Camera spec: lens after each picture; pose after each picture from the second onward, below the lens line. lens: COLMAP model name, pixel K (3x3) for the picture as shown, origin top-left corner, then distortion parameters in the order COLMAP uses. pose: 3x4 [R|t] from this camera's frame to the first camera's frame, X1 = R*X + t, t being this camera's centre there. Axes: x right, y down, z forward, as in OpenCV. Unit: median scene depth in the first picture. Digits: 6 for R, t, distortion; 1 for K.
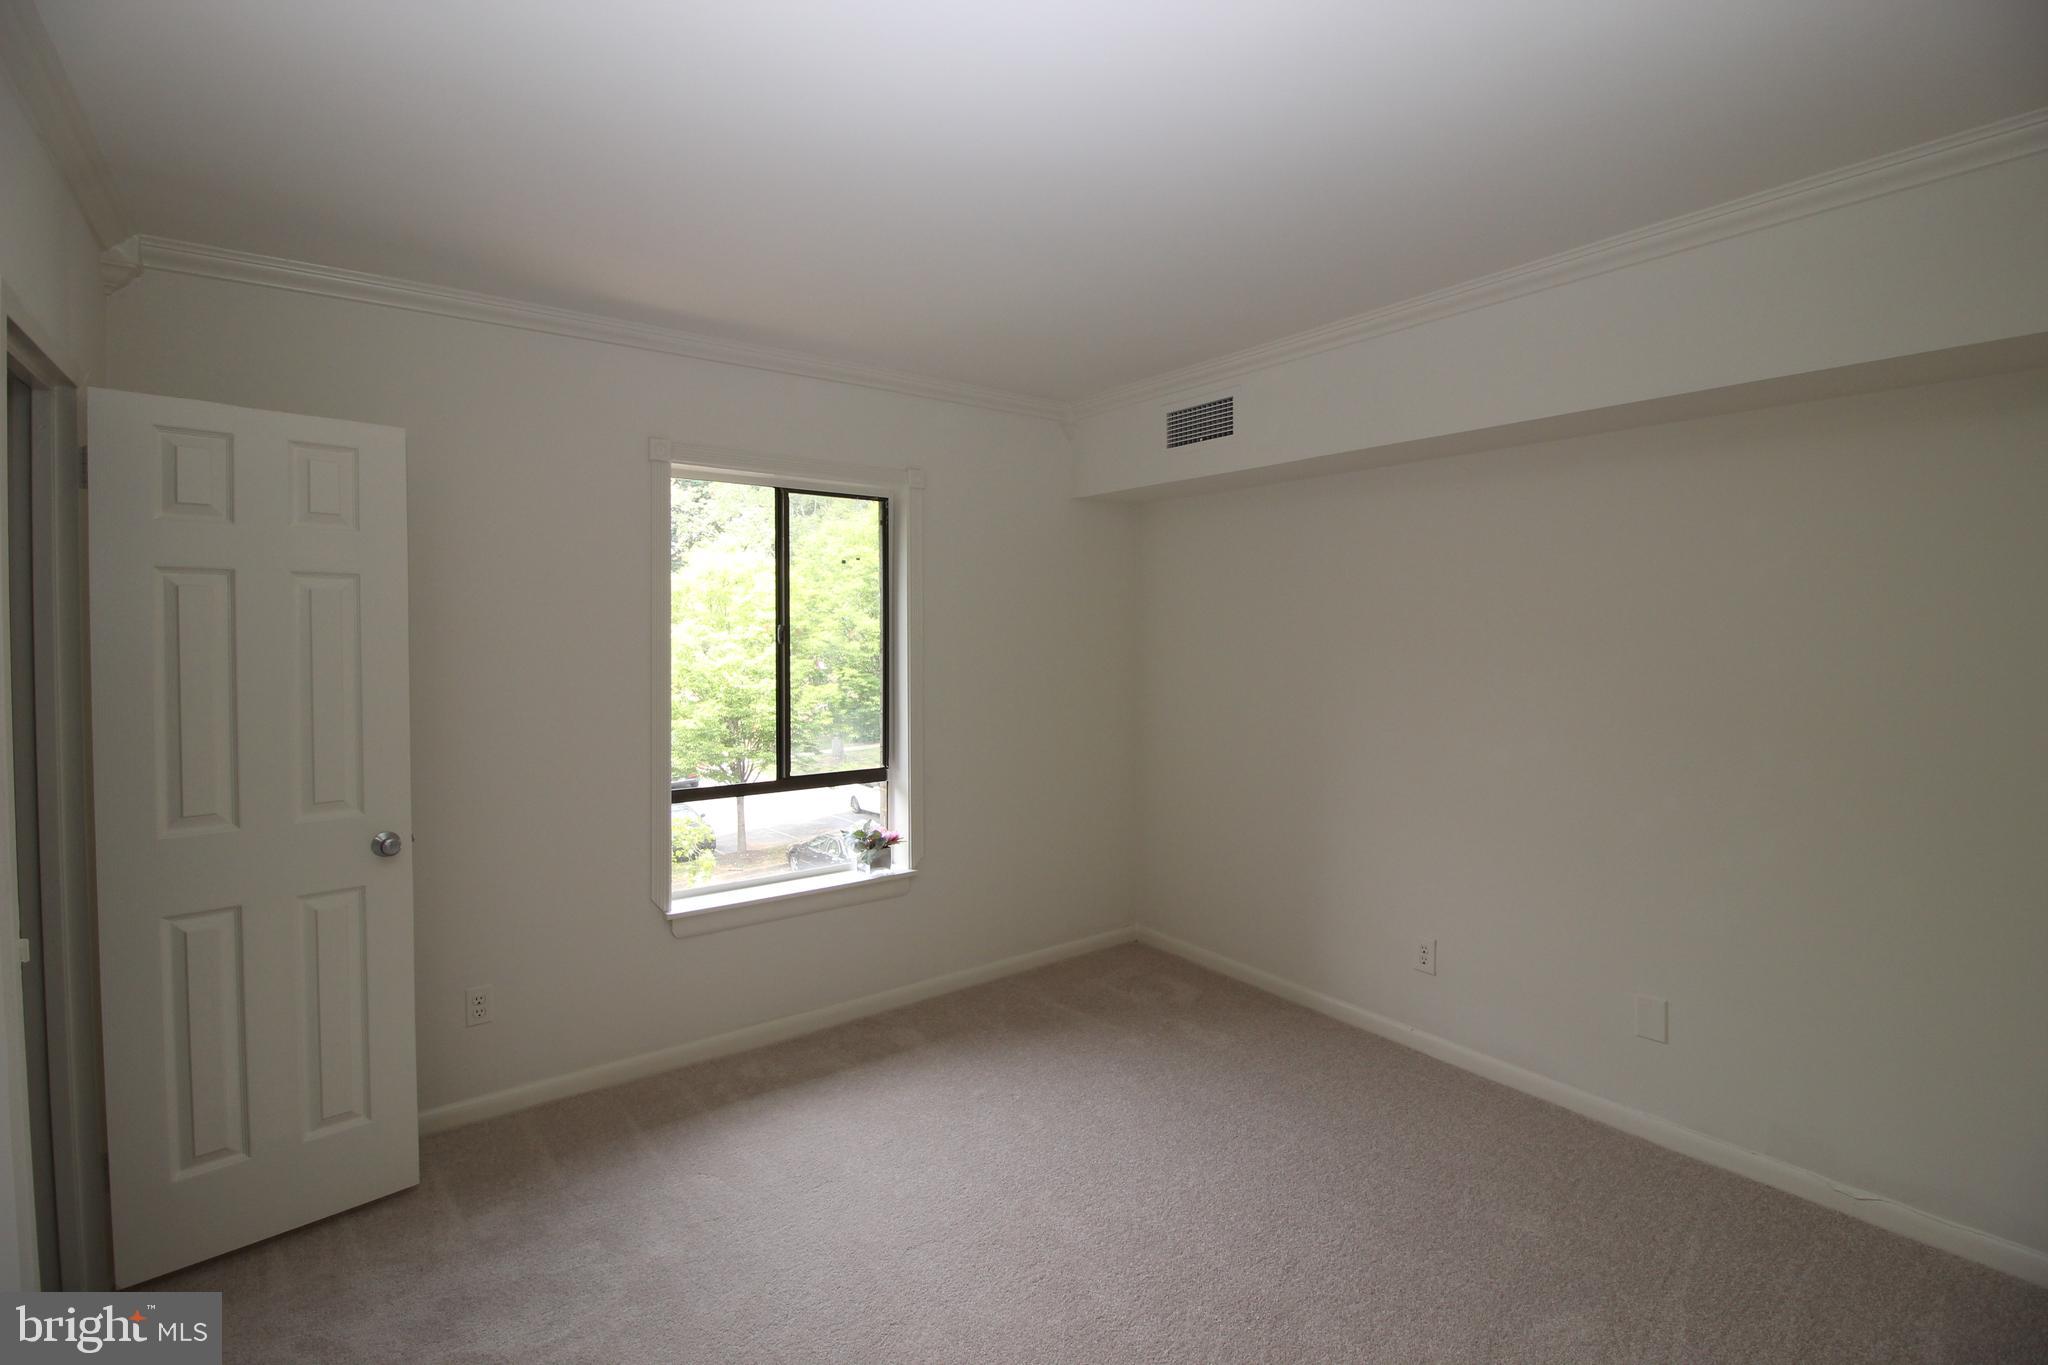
lens RADIAL K [[977.0, 0, 1042.6], [0, 977.0, 652.9], [0, 0, 1]] dist [0.028457, -0.016712]
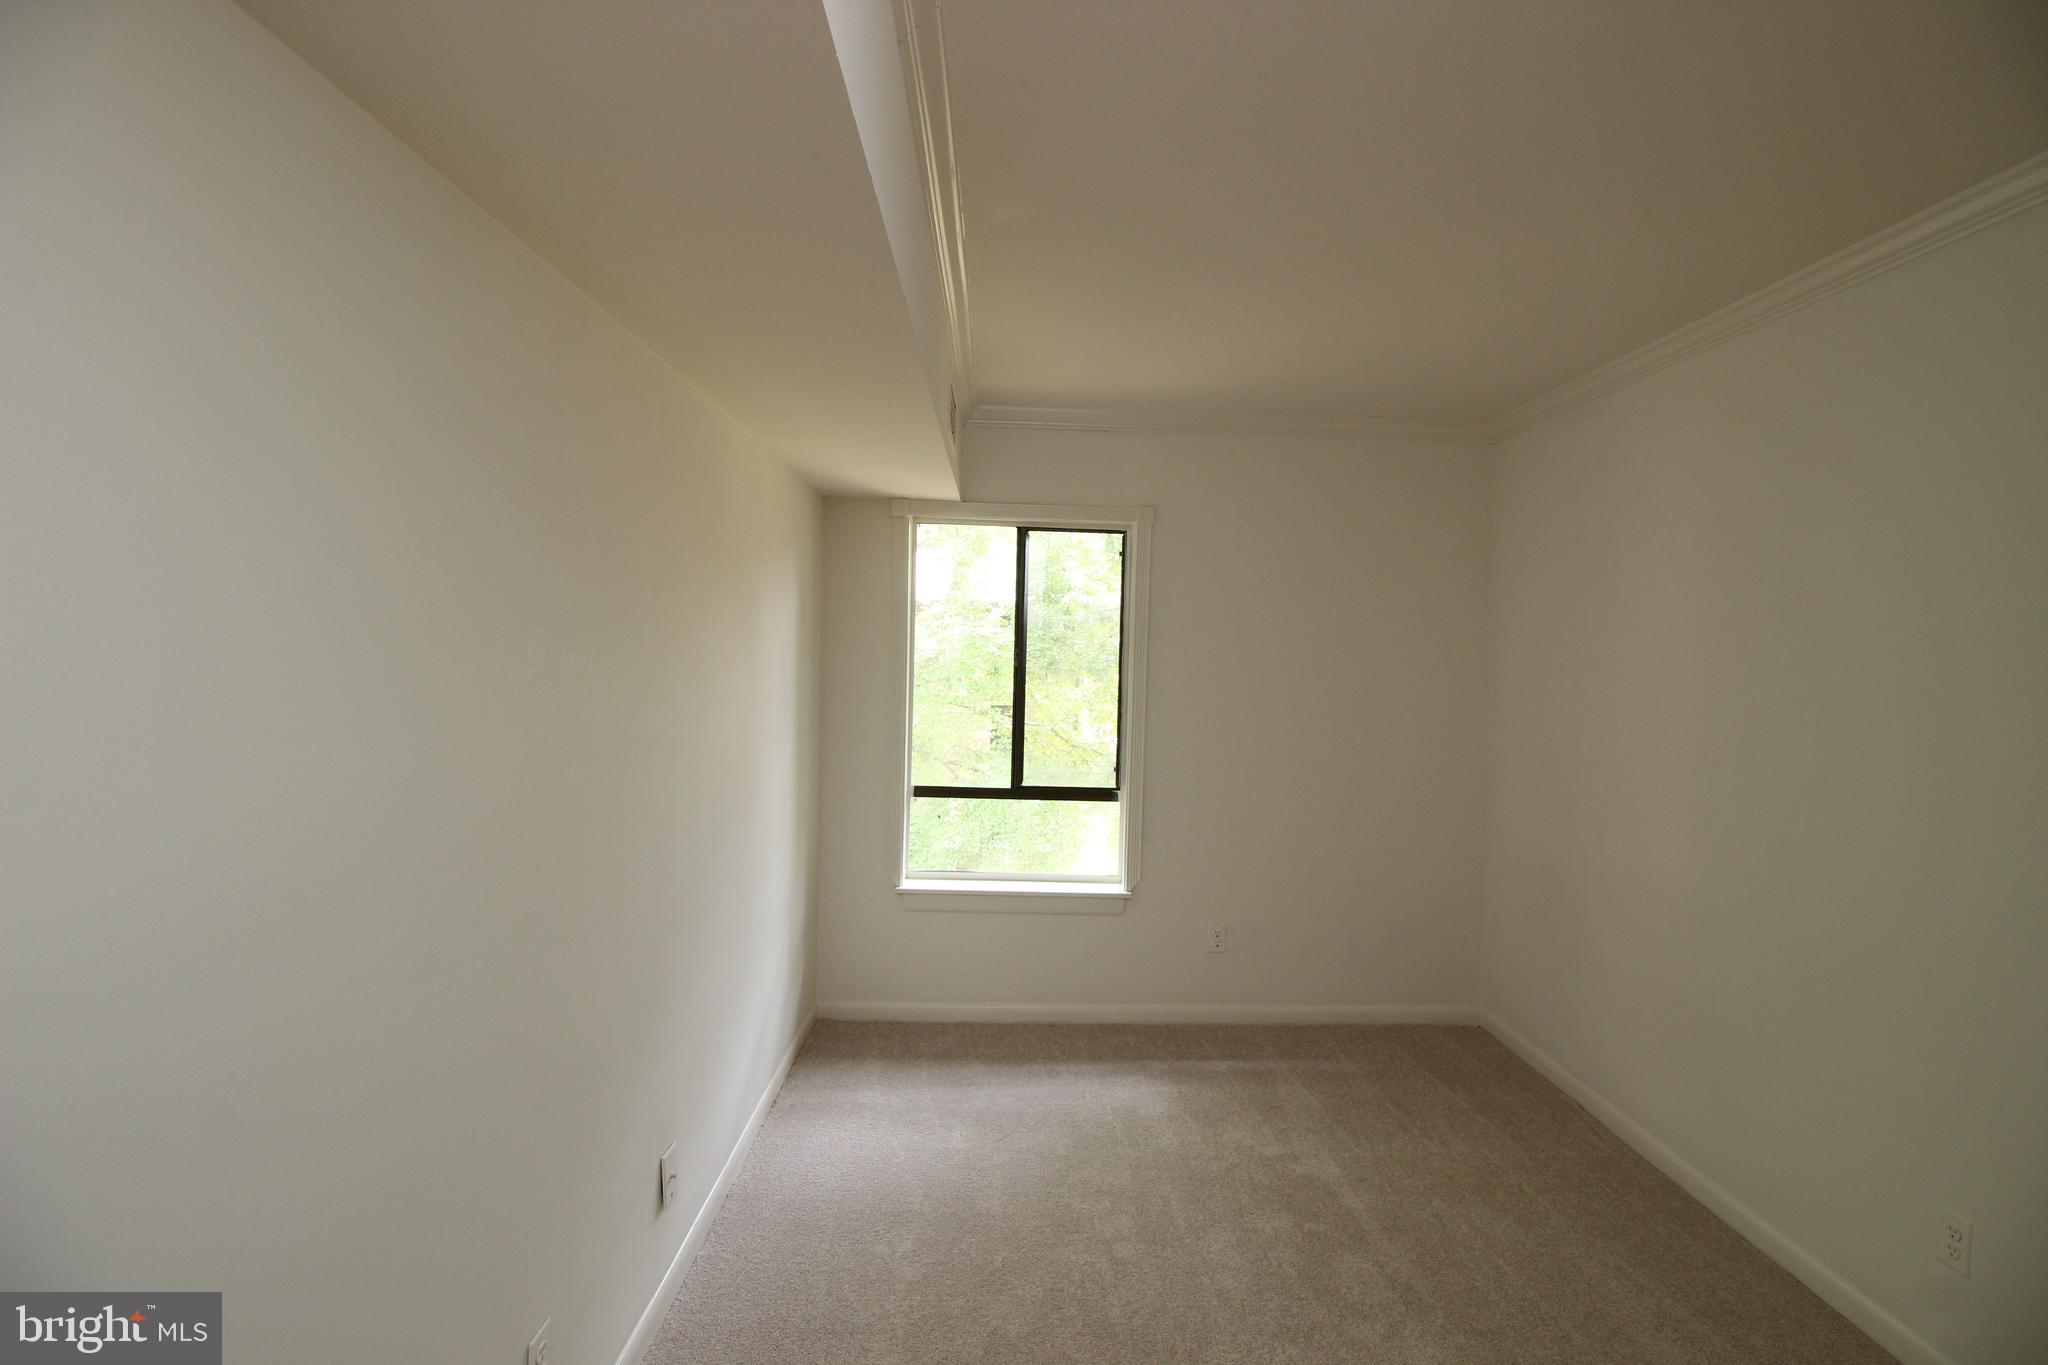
lens RADIAL K [[977.0, 0, 1042.6], [0, 977.0, 652.9], [0, 0, 1]] dist [0.028457, -0.016712]
pose [[0.817322, 0.017343, -0.575921, 0.395320], [-0.041518, 0.998721, -0.028846, 0.006707], [0.574684, 0.047487, 0.816996, 0.105479]]
